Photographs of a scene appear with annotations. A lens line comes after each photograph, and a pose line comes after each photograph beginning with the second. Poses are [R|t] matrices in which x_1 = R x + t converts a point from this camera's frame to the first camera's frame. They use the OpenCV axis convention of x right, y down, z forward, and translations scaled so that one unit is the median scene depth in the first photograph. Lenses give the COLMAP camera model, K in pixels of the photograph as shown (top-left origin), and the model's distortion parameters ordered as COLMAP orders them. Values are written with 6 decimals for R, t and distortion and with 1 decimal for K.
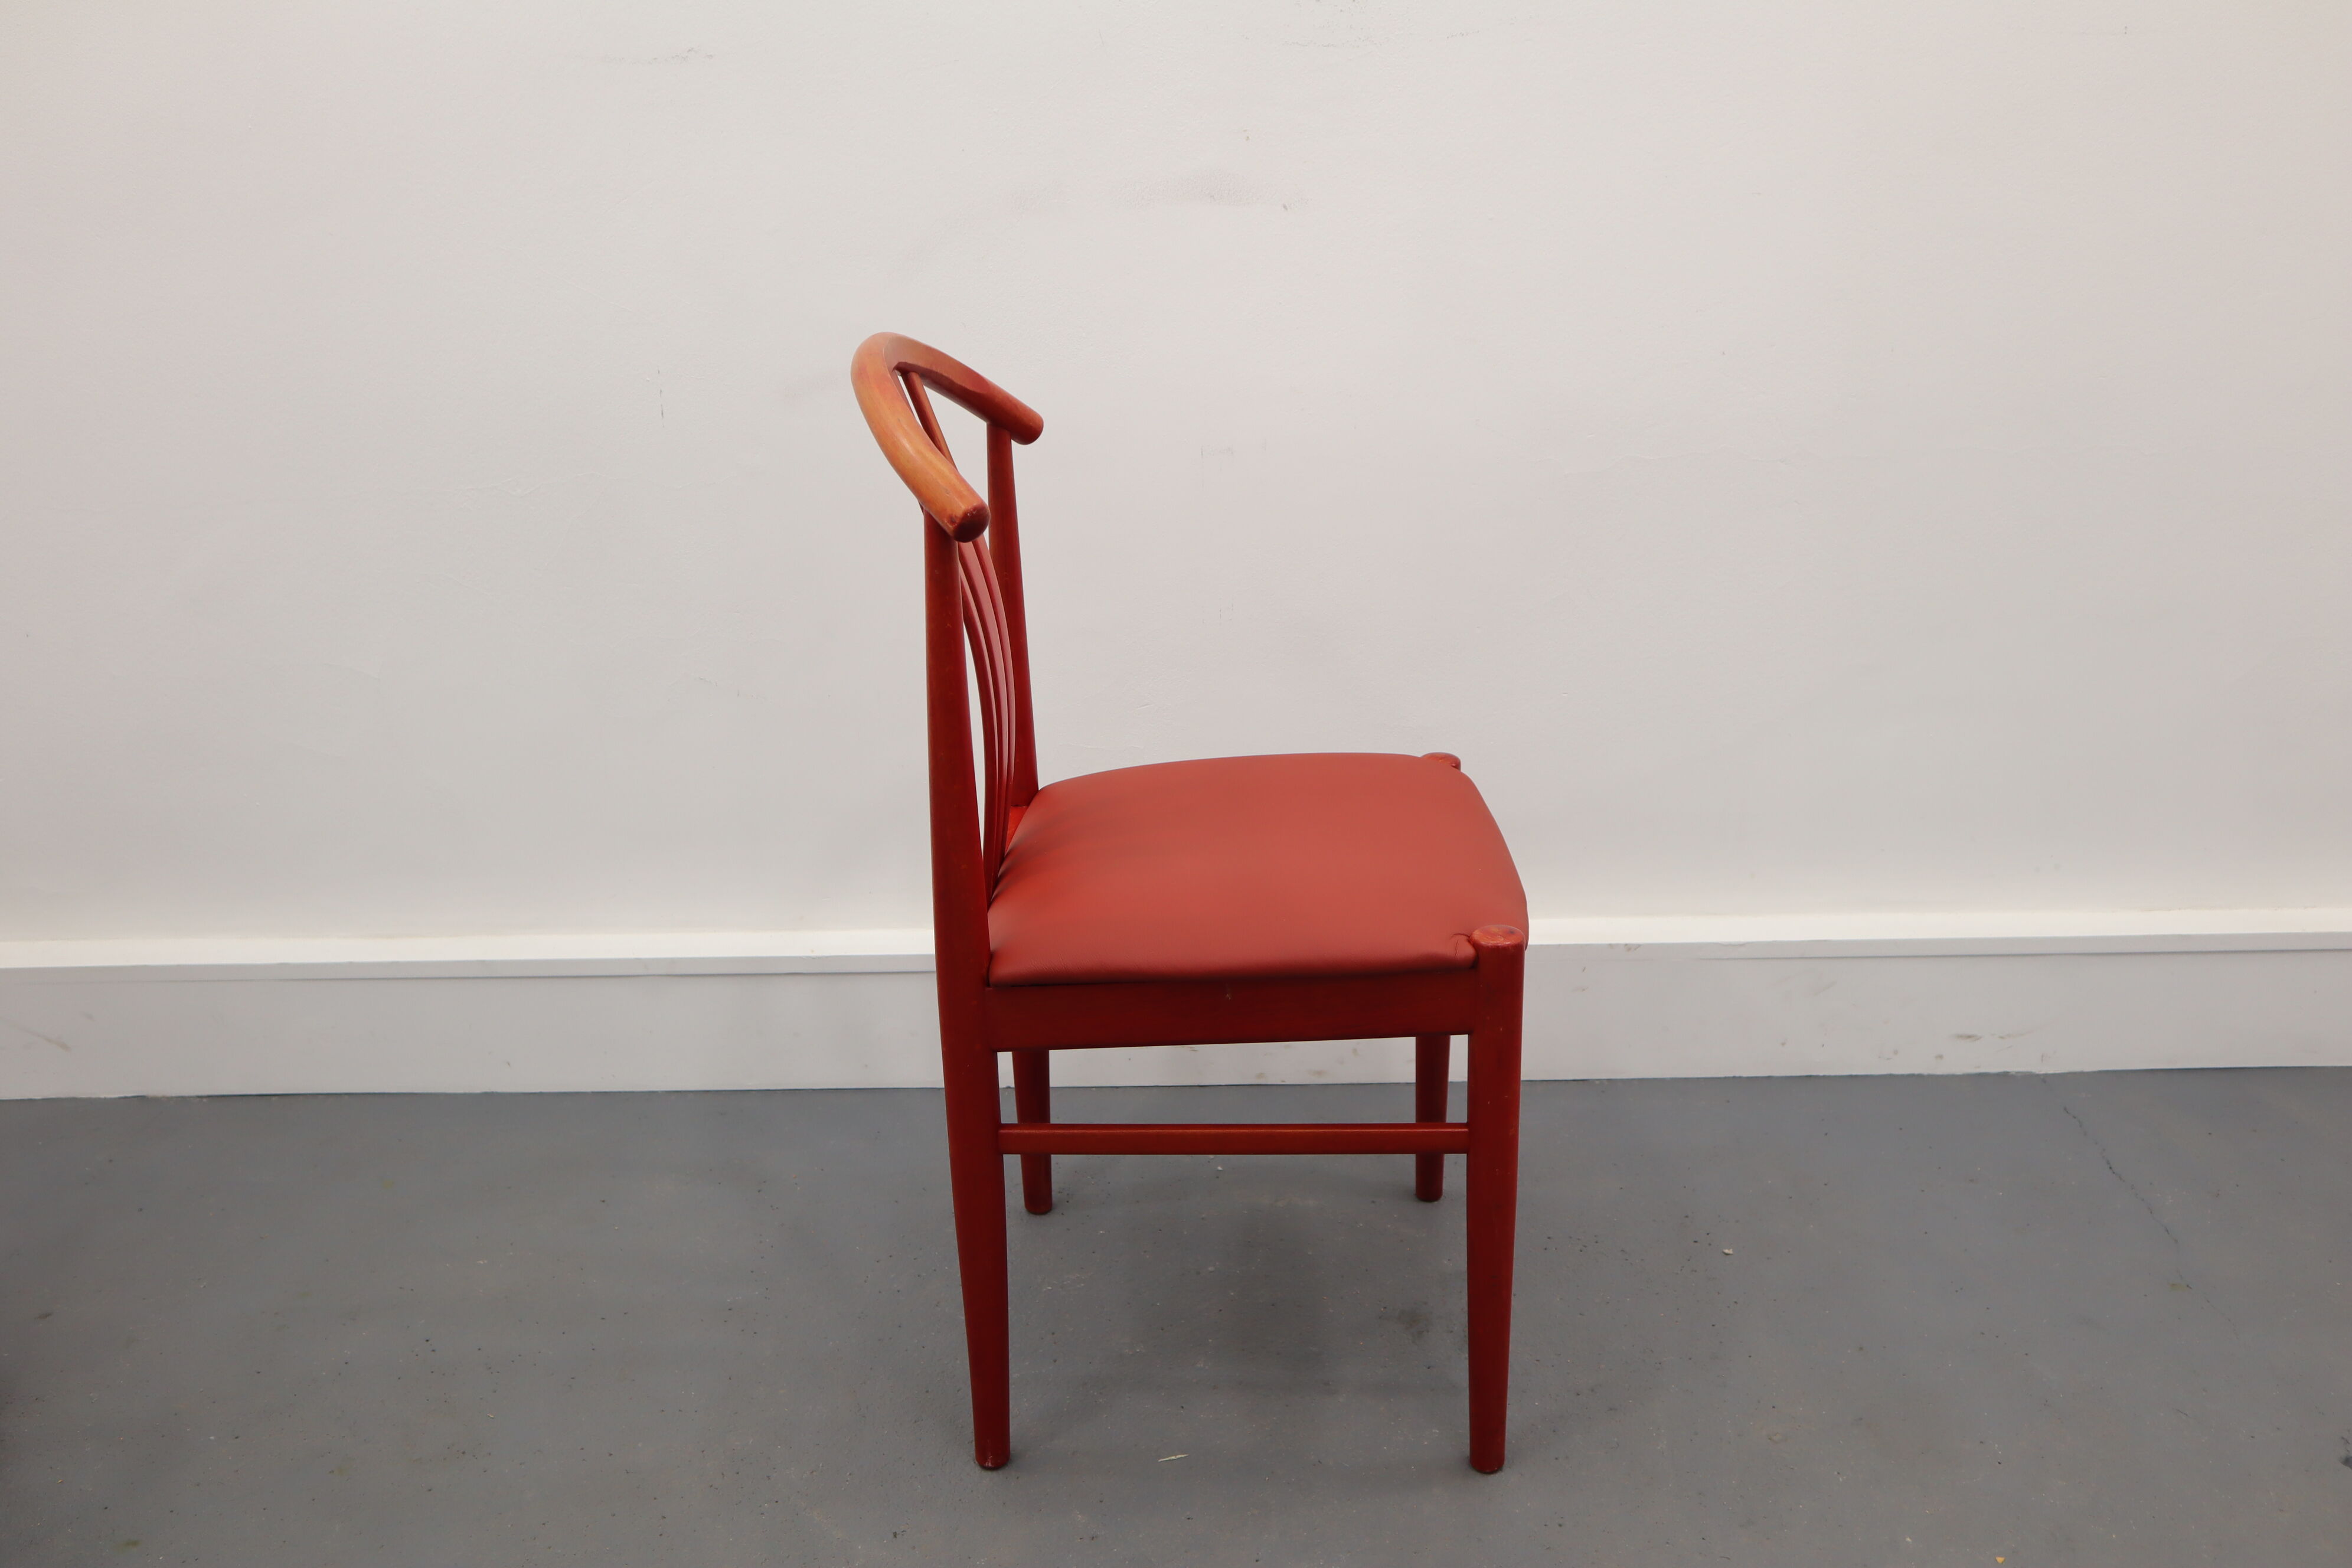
lens RADIAL K [[1852.5, 0, 1131.3], [0, 1852.5, 712.5], [0, 0, 1]] dist [-0.047360, 0.051784]
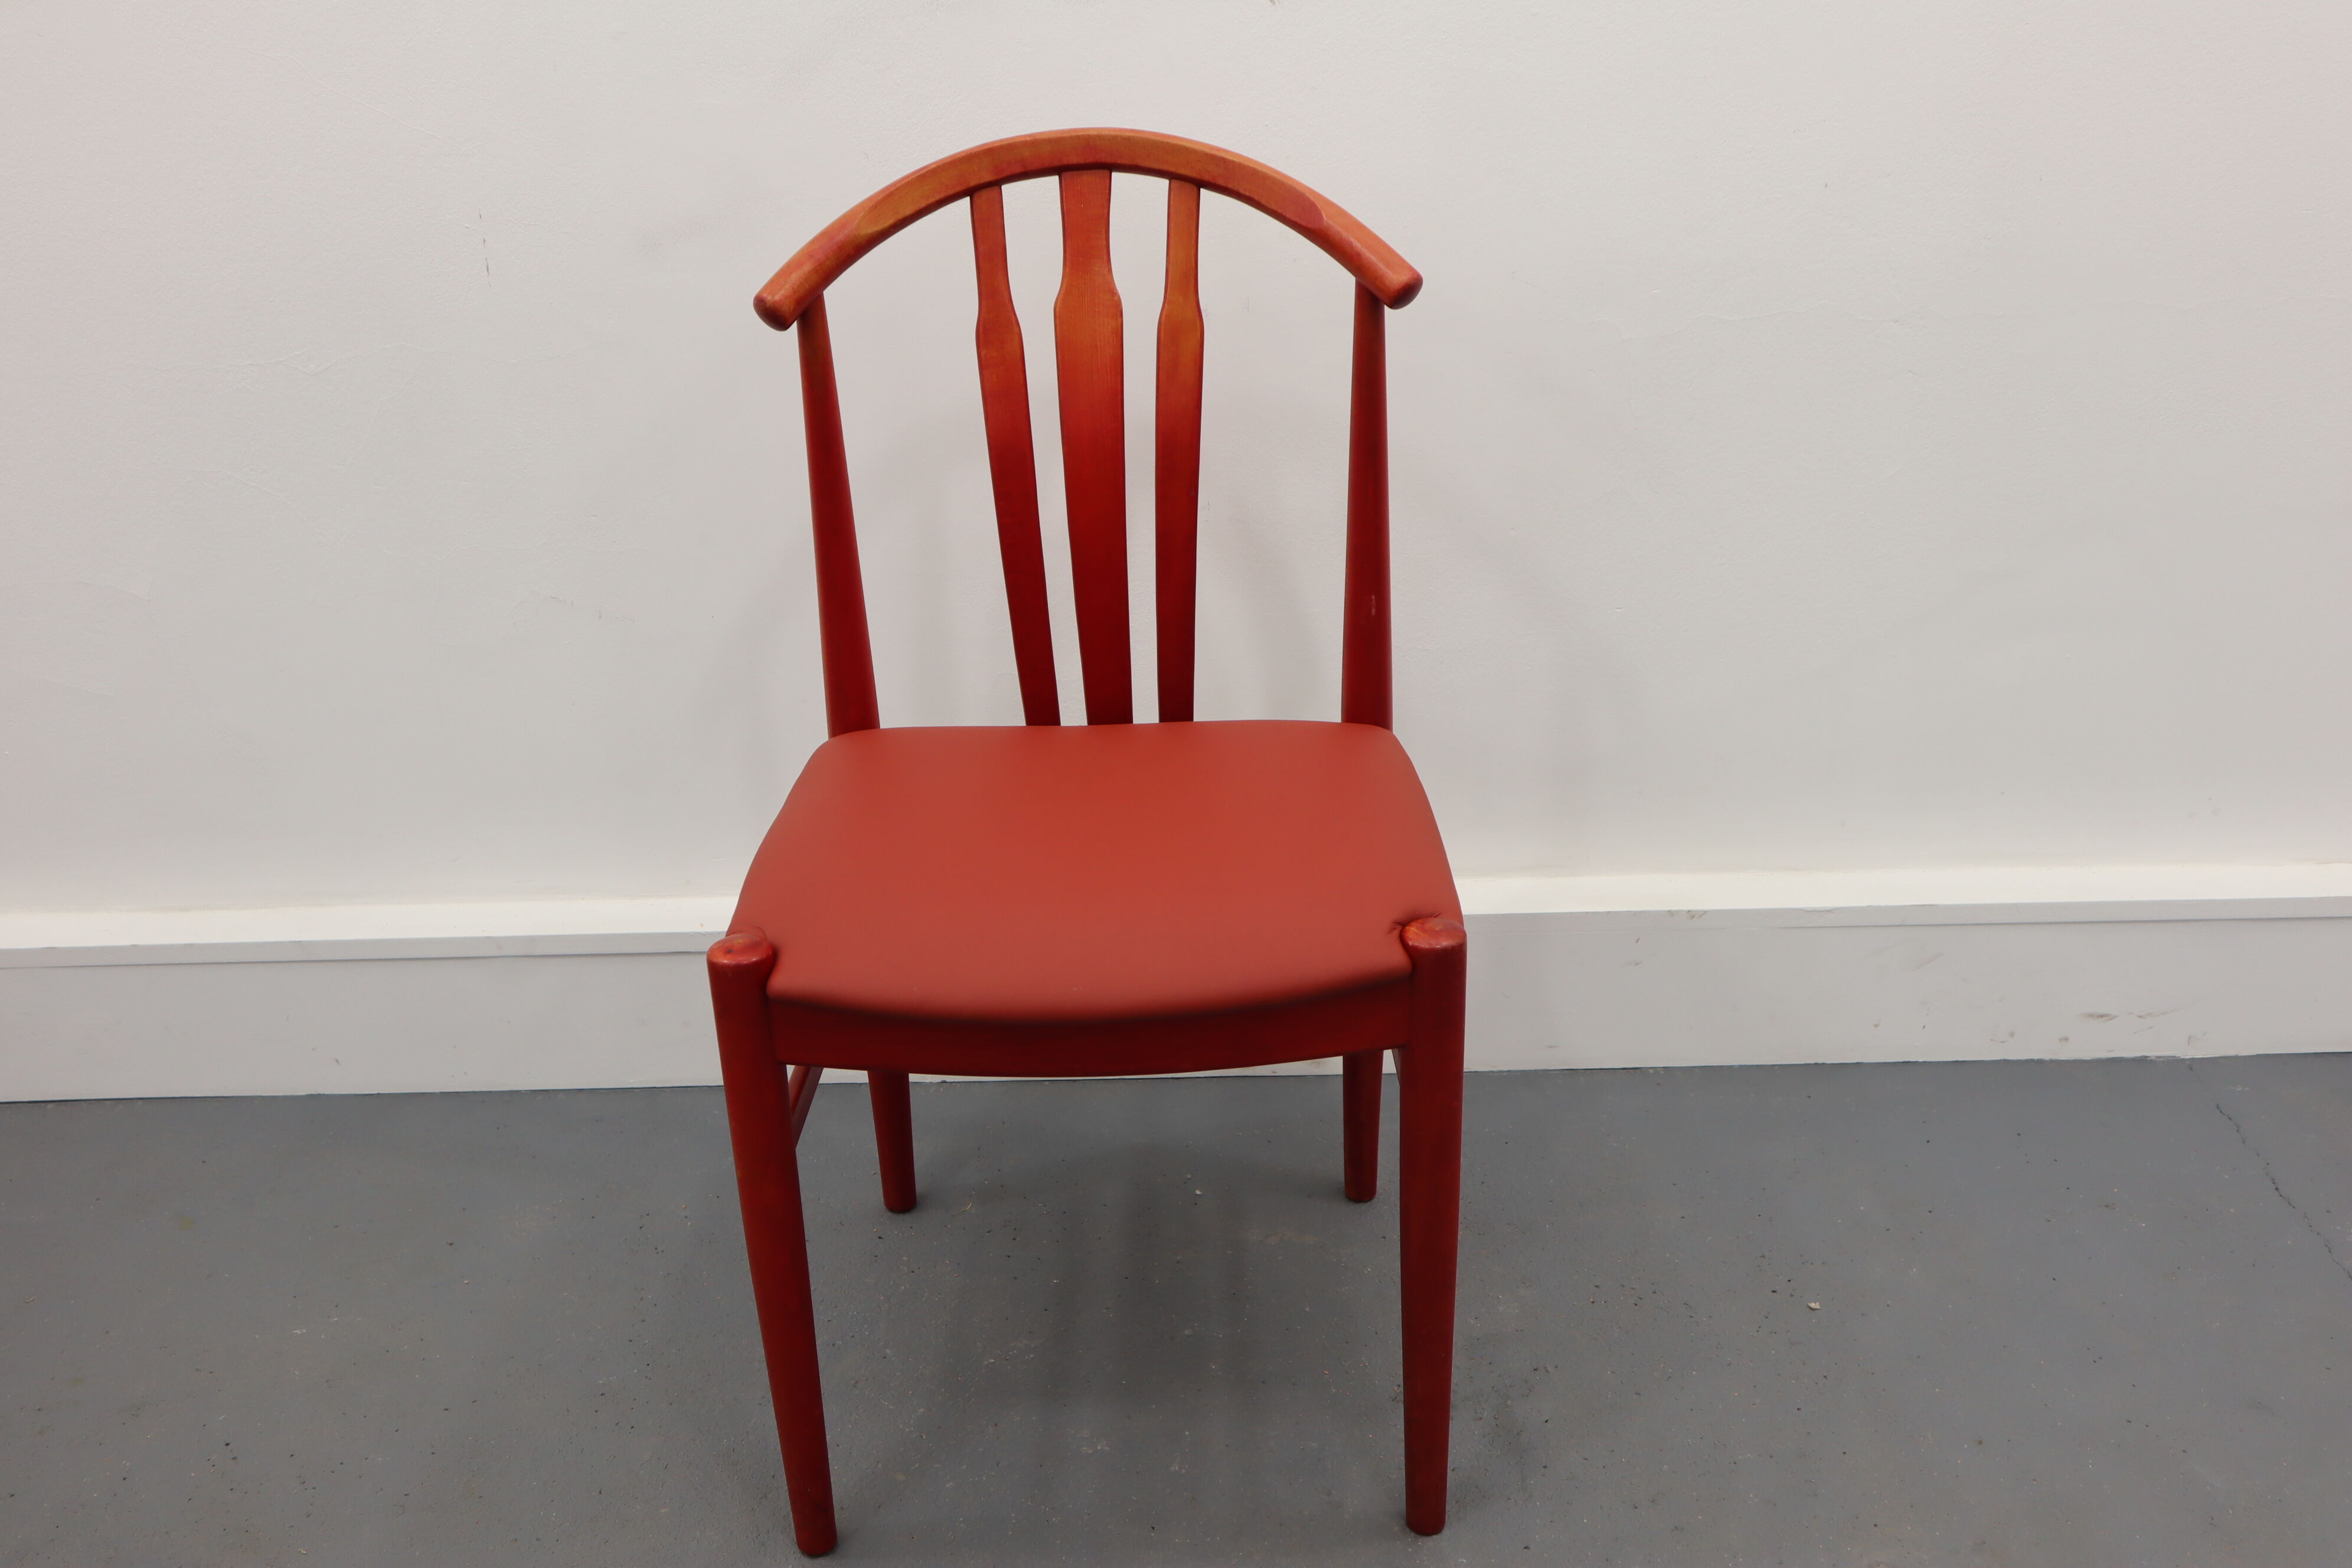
lens RADIAL K [[2085.0, 0, 1138.6], [0, 2085.0, 708.6], [0, 0, 1]] dist [-0.007631, 0.039056]
pose [[0.999808, -0.009717, 0.017012, 0.006653], [0.008041, 0.995353, 0.095957, -0.055822], [-0.017865, -0.095802, 0.995240, 0.084070]]
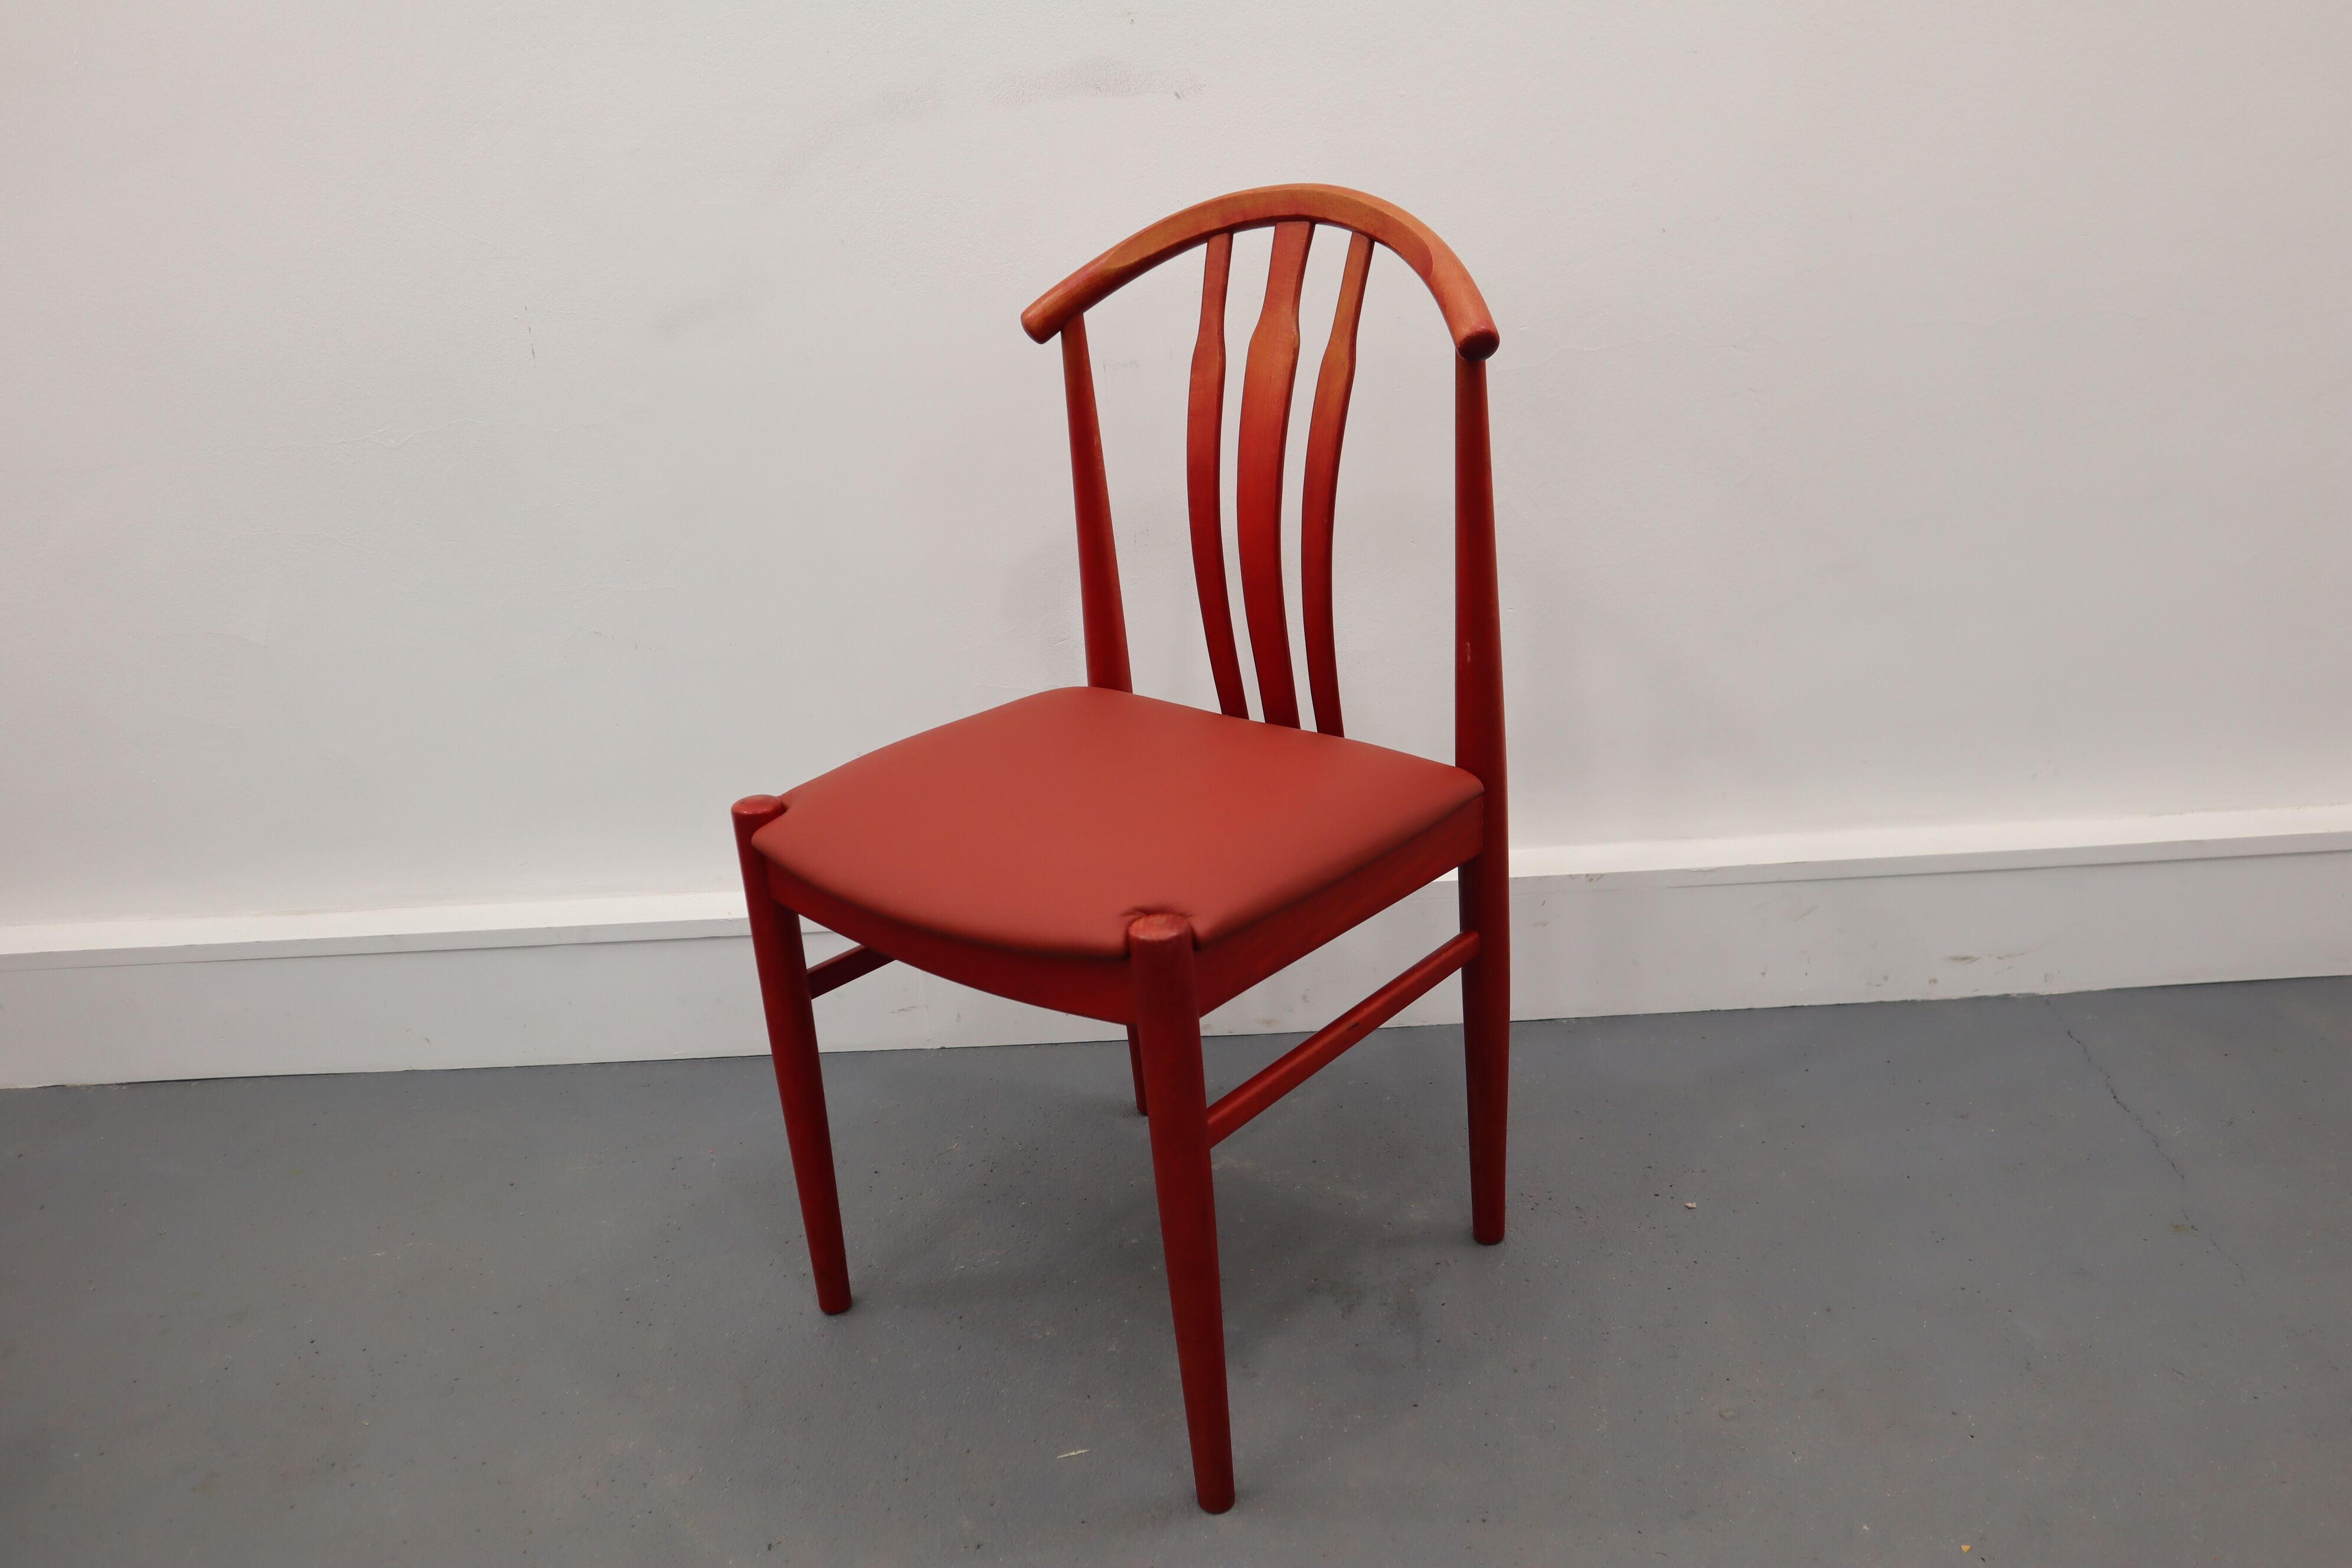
lens RADIAL K [[1852.5, 0, 1122.5], [0, 1852.5, 702.1], [0, 0, 1]] dist [-0.047360, 0.051784]
pose [[0.998500, -0.041835, -0.035332, 0.069117], [0.043064, 0.998468, 0.034752, -0.003761], [0.033823, -0.036222, 0.998771, 0.061581]]
